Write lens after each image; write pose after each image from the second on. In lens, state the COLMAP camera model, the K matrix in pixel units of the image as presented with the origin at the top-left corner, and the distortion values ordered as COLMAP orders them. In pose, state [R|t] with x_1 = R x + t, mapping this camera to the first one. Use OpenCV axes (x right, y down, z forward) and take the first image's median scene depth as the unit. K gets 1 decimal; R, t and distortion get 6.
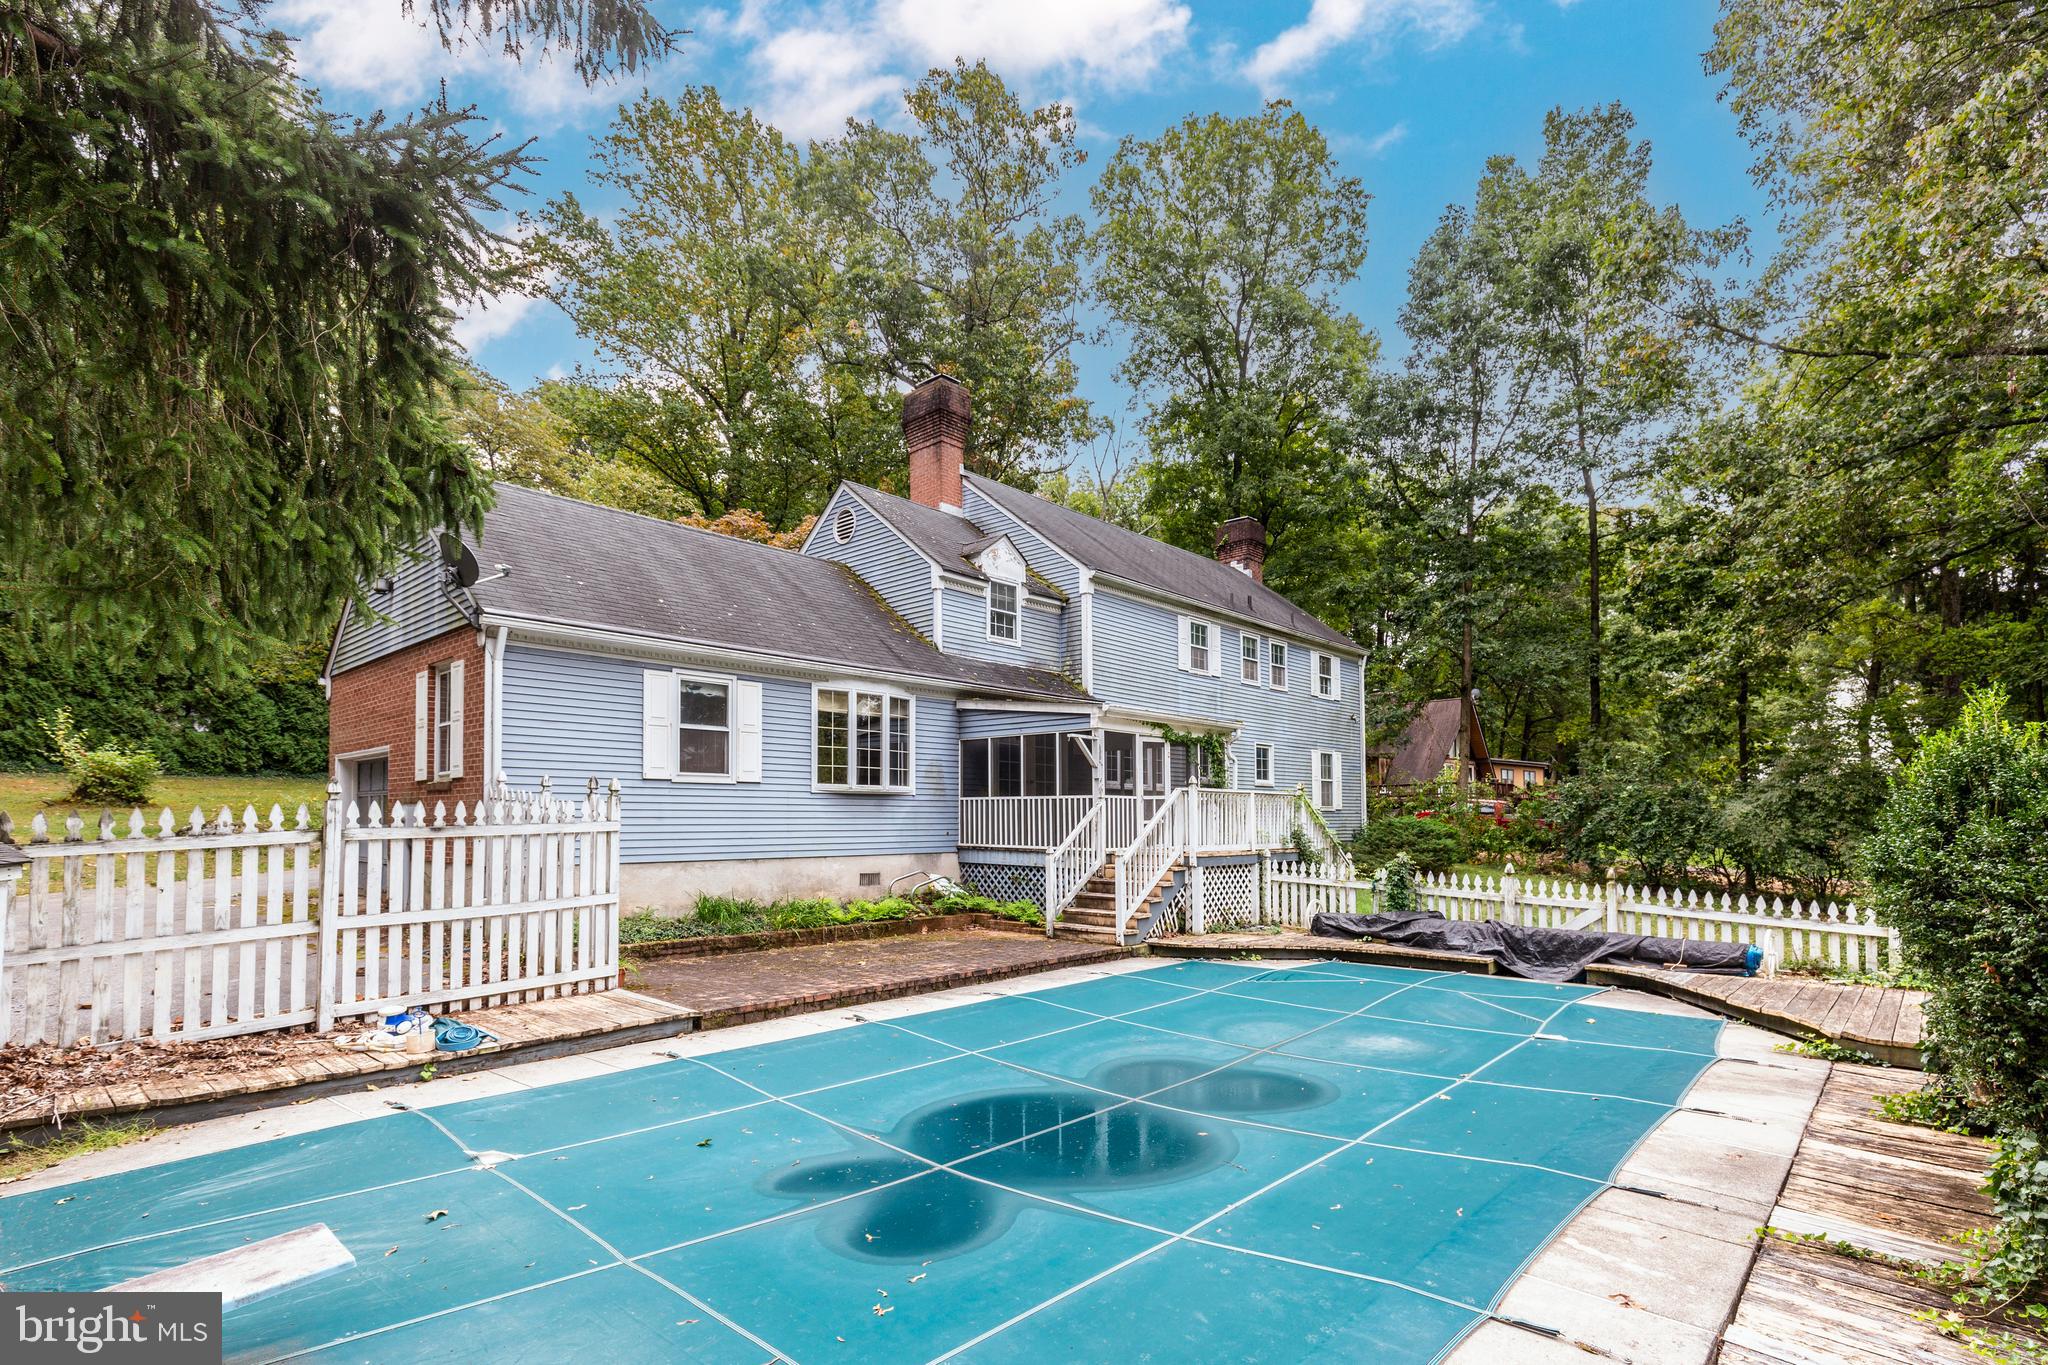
lens RADIAL K [[978.2, 0, 1036.0], [0, 978.2, 794.2], [0, 0, 1]] dist [-0.000863, -0.000516]
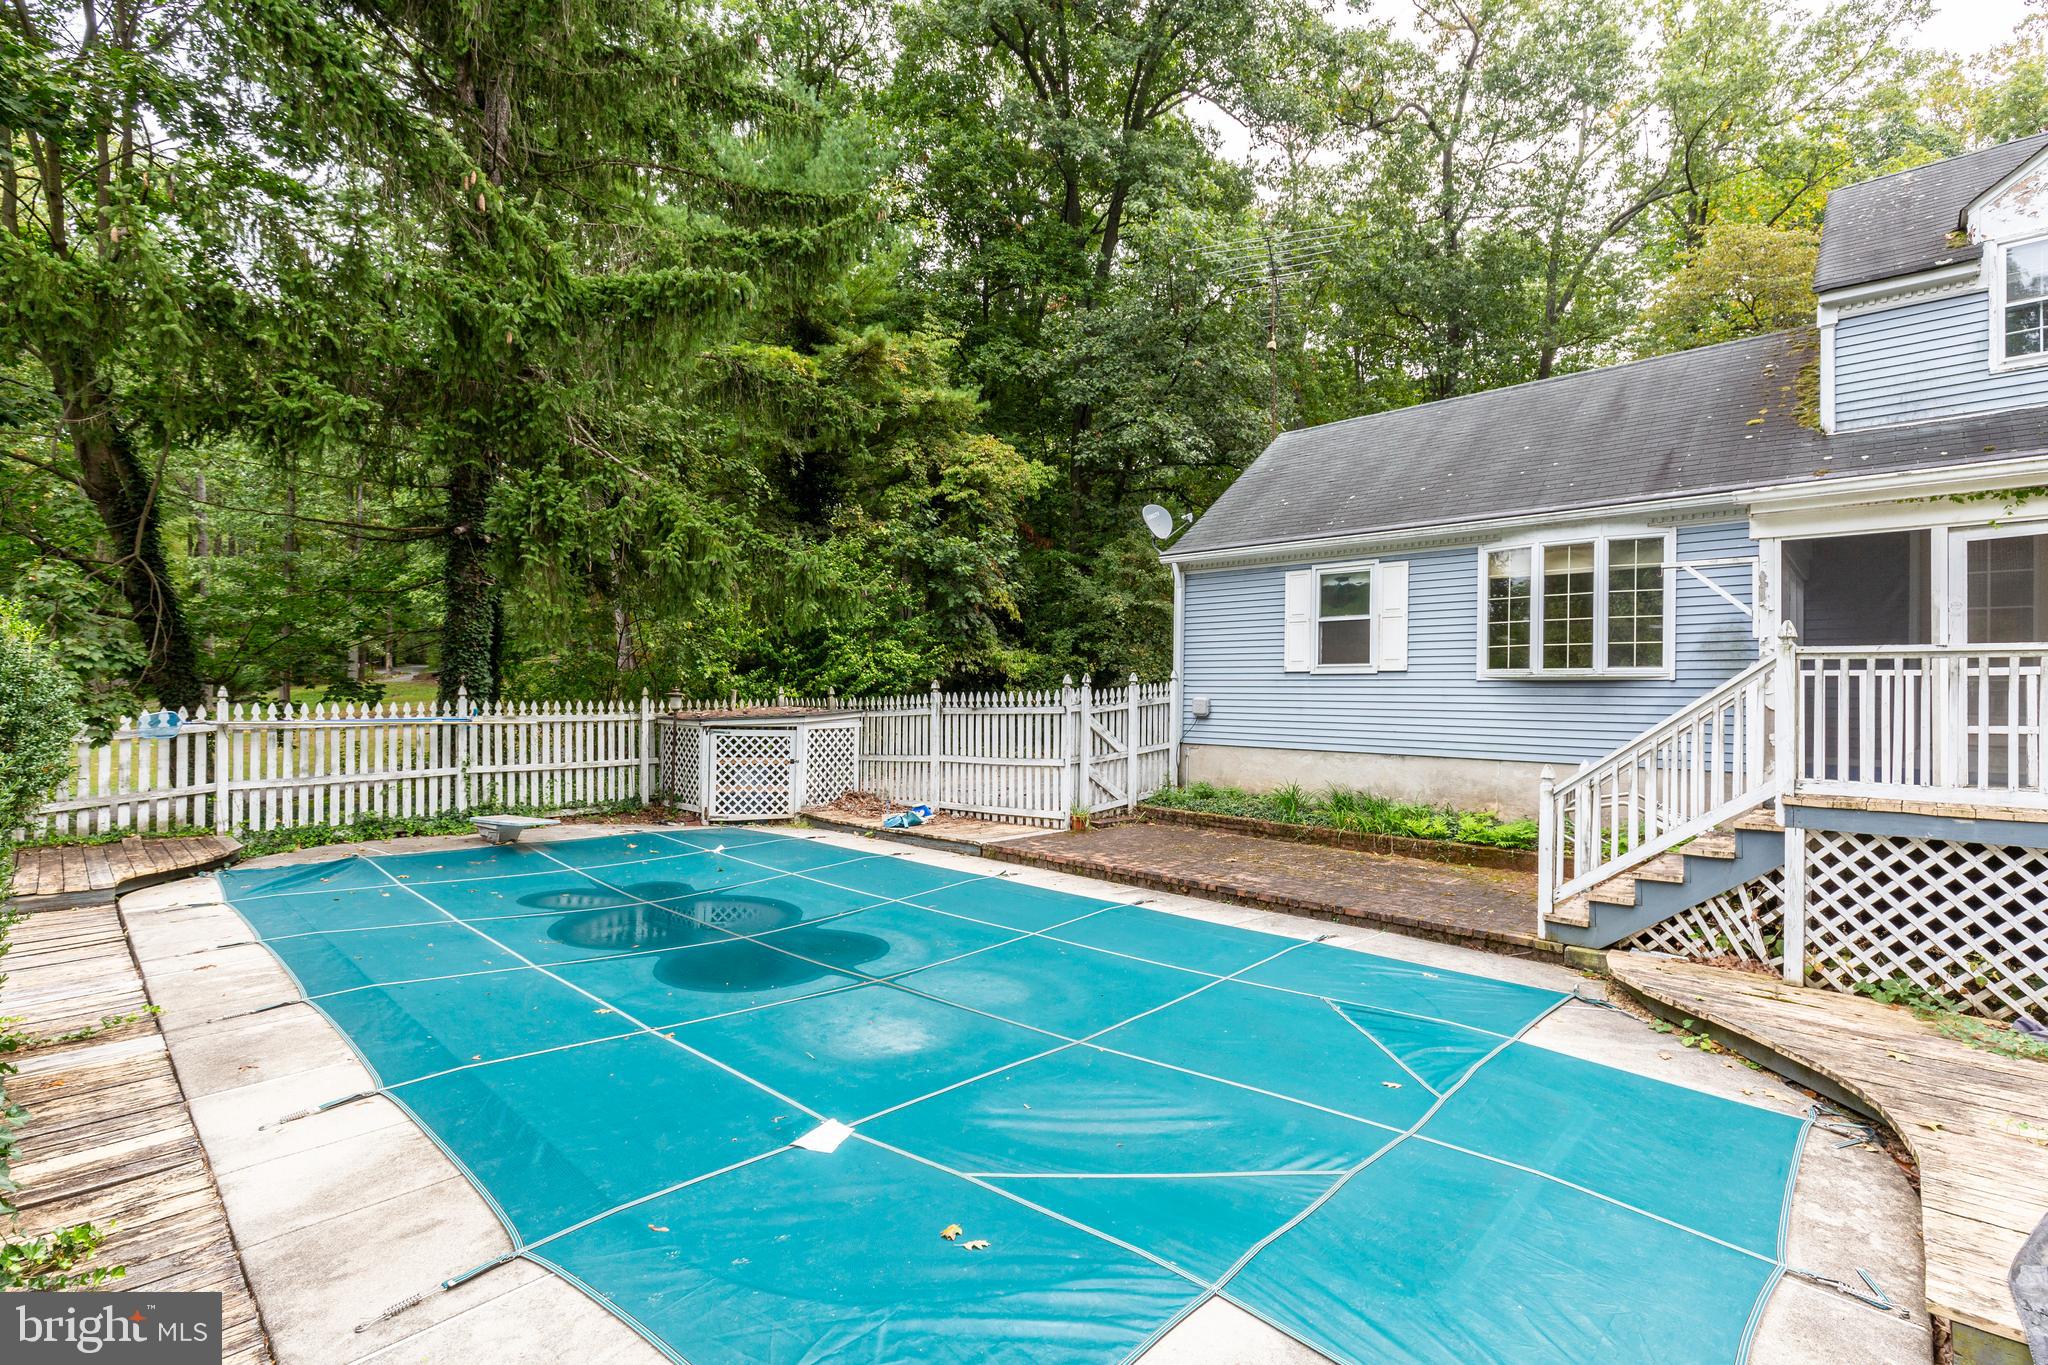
lens RADIAL K [[949.0, 0, 1024.0], [0, 949.0, 682.5], [0, 0, 1]] dist [0.002116, 0.000005]
pose [[-0.026909, -0.023258, -0.999367, 0.622192], [0.005994, 0.999708, -0.023428, 0.017711], [0.999620, -0.006620, -0.026761, 0.687767]]
